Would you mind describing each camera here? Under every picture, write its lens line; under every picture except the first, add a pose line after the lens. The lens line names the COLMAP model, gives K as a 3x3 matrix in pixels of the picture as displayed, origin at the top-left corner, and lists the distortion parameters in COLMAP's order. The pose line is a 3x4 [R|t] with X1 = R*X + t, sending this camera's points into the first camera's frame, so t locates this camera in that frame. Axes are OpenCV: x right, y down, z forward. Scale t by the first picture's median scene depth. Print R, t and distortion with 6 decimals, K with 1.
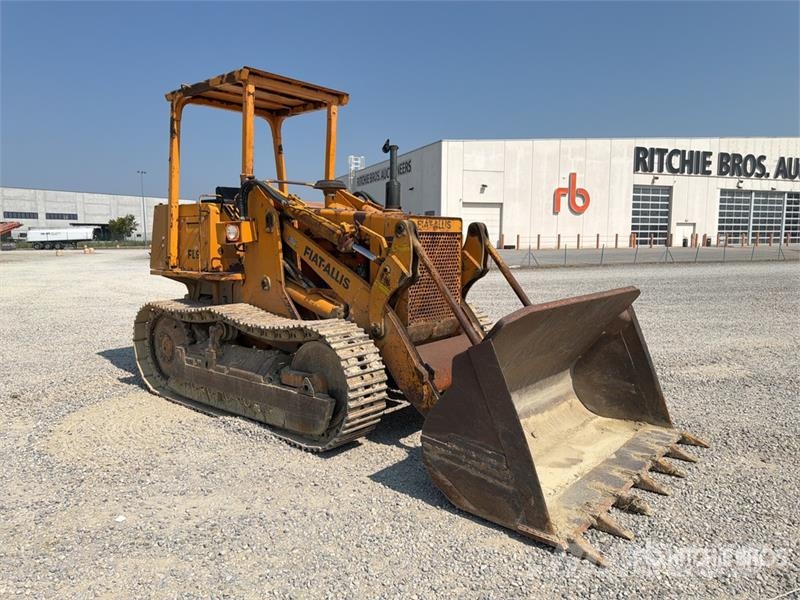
lens RADIAL K [[573.8, 0, 394.1], [0, 573.8, 301.5], [0, 0, 1]] dist [0.020793, -0.023046]
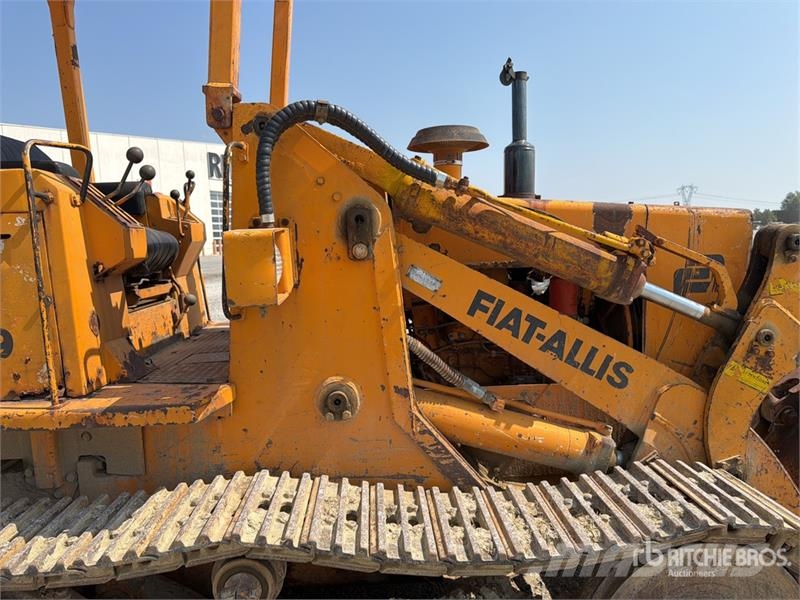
lens RADIAL K [[573.8, 0, 394.1], [0, 573.8, 301.5], [0, 0, 1]] dist [0.020793, -0.023046]
pose [[0.732465, -0.092604, 0.674477, -0.430916], [0.099516, 0.994628, 0.028488, -0.100889], [-0.673492, 0.046254, 0.737746, 0.717018]]
